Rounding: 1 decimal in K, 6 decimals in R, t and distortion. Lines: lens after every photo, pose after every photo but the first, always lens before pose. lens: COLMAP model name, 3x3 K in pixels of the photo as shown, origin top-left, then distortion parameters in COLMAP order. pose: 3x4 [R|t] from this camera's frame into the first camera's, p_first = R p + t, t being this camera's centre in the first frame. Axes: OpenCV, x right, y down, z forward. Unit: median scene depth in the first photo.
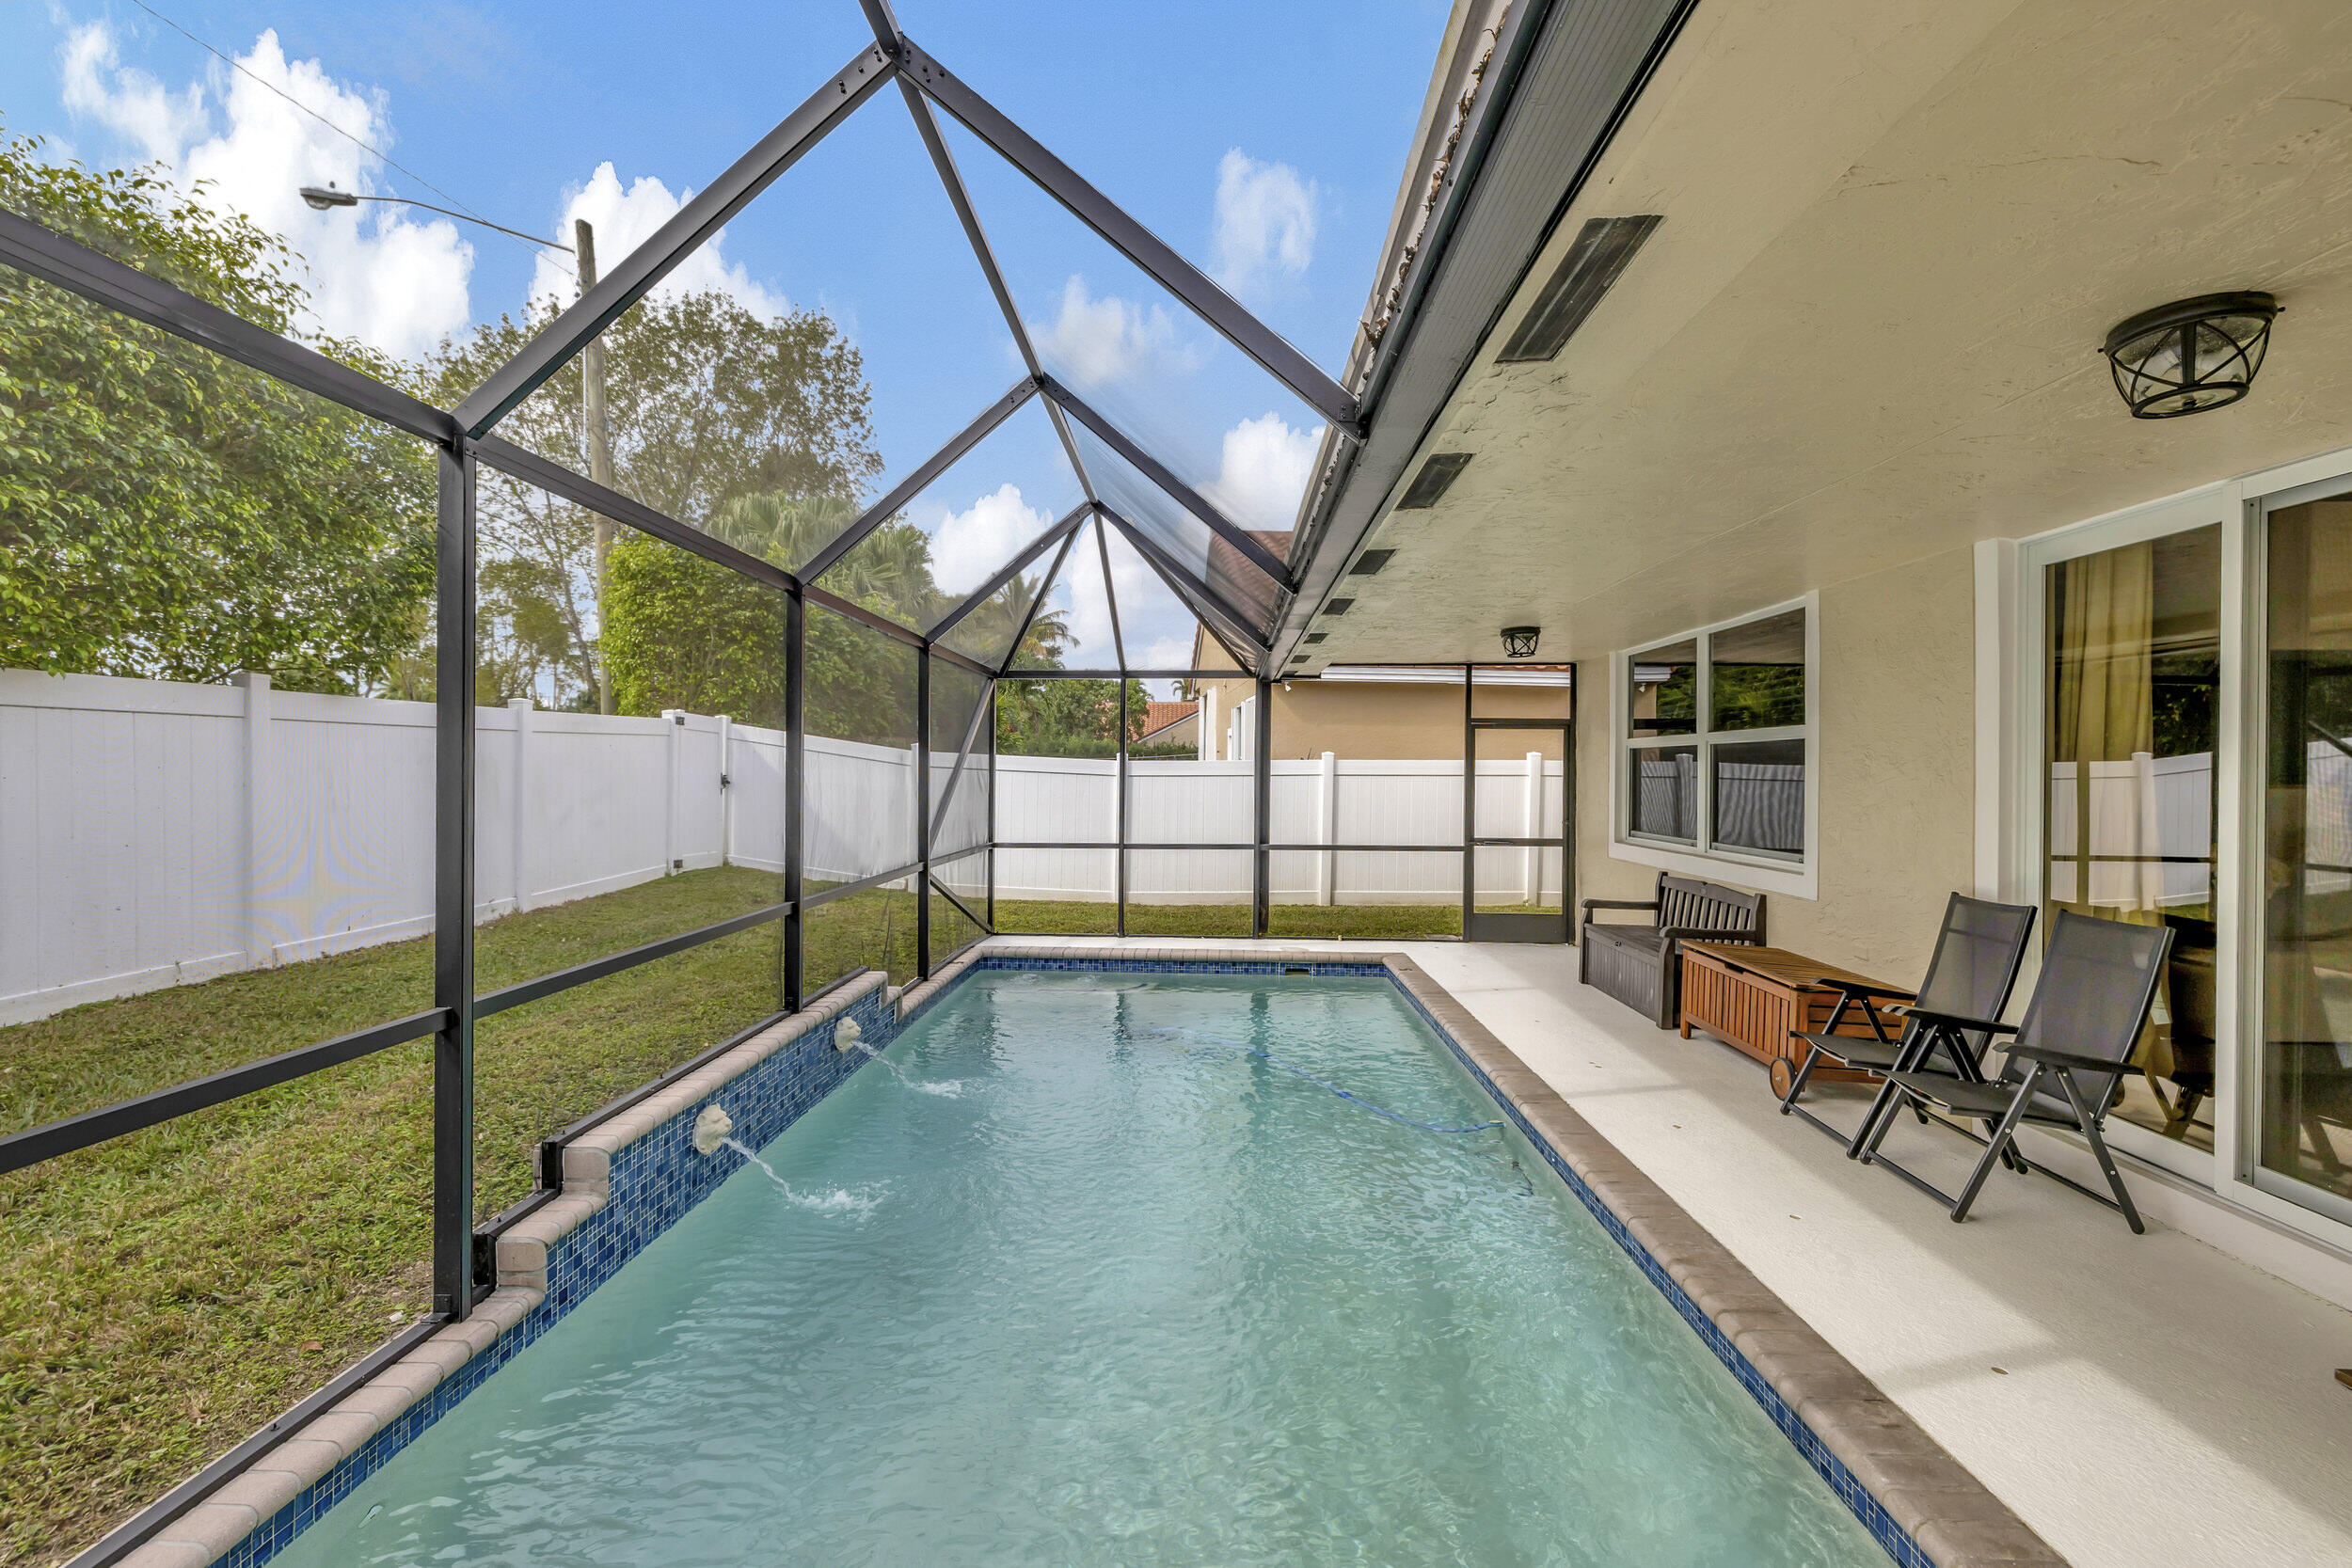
lens RADIAL K [[1014.5, 0, 1169.2], [0, 1014.5, 774.9], [0, 0, 1]] dist [-0.000359, 0.000322]
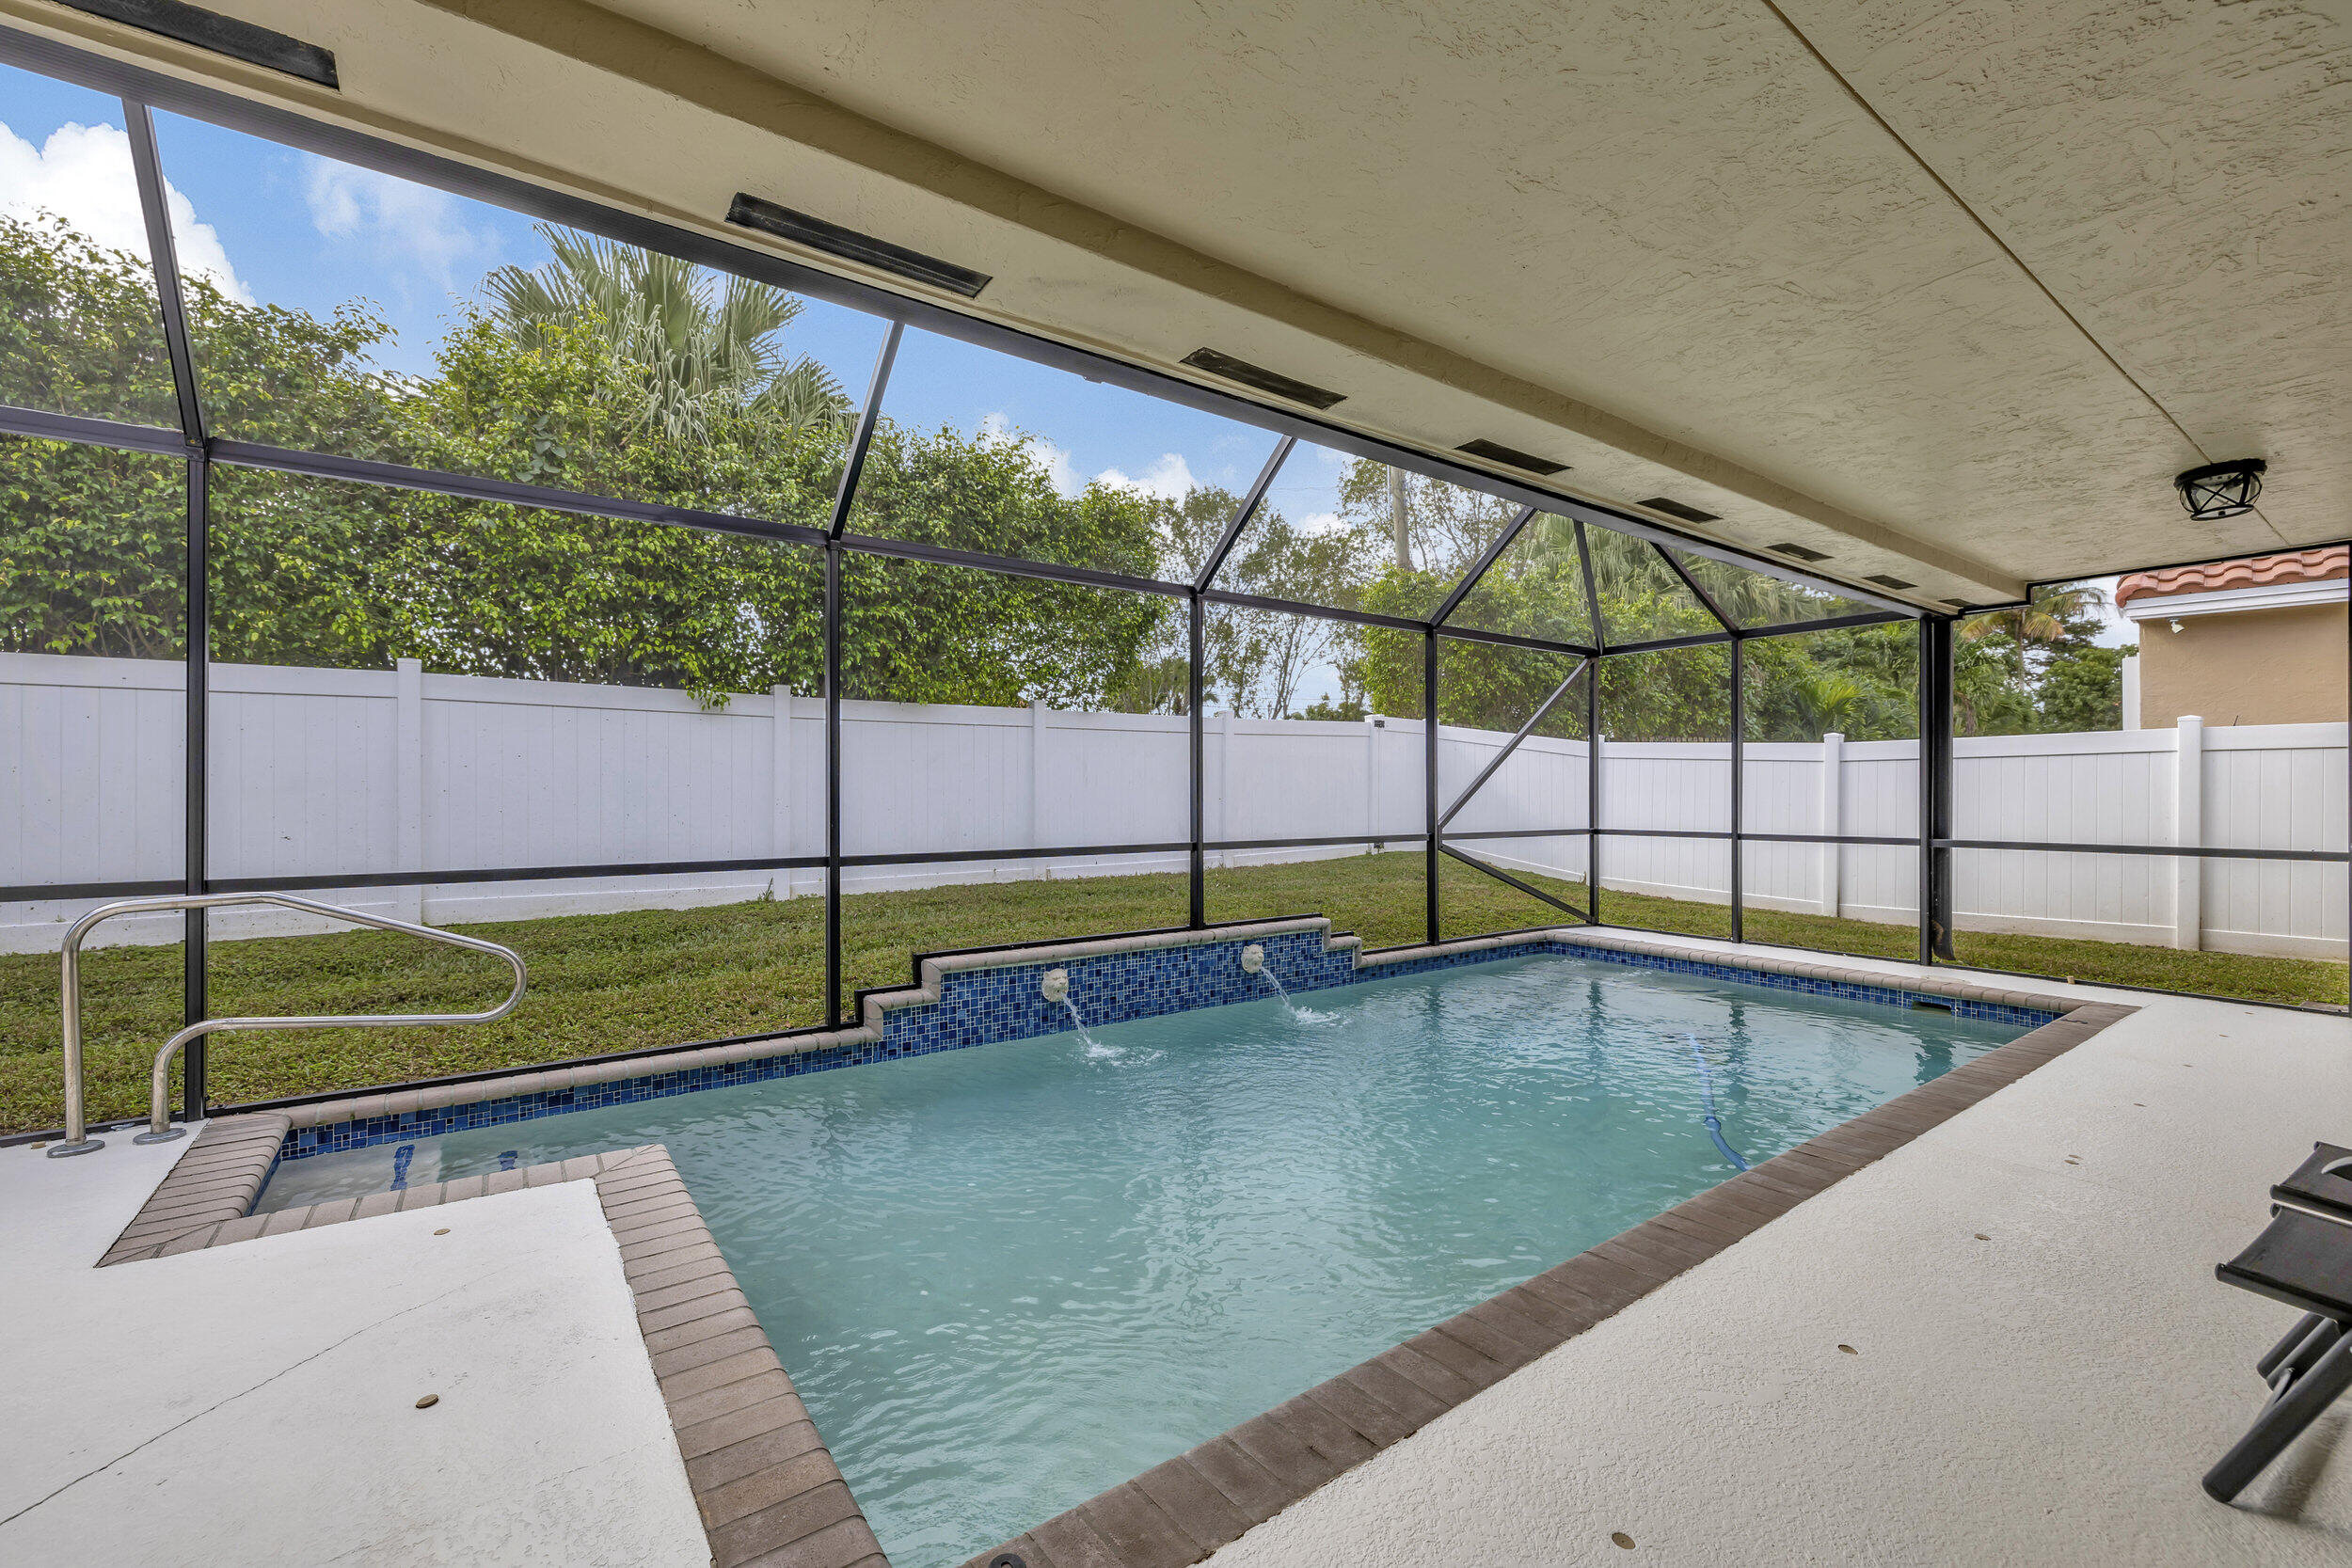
lens RADIAL K [[980.3, 0, 1170.5], [0, 980.3, 784.3], [0, 0, 1]] dist [0.000347, -0.000278]
pose [[0.627733, -0.009531, -0.778371, 0.388360], [0.001339, 0.999937, -0.011165, 0.045160], [0.778428, 0.005967, 0.627706, 0.140529]]
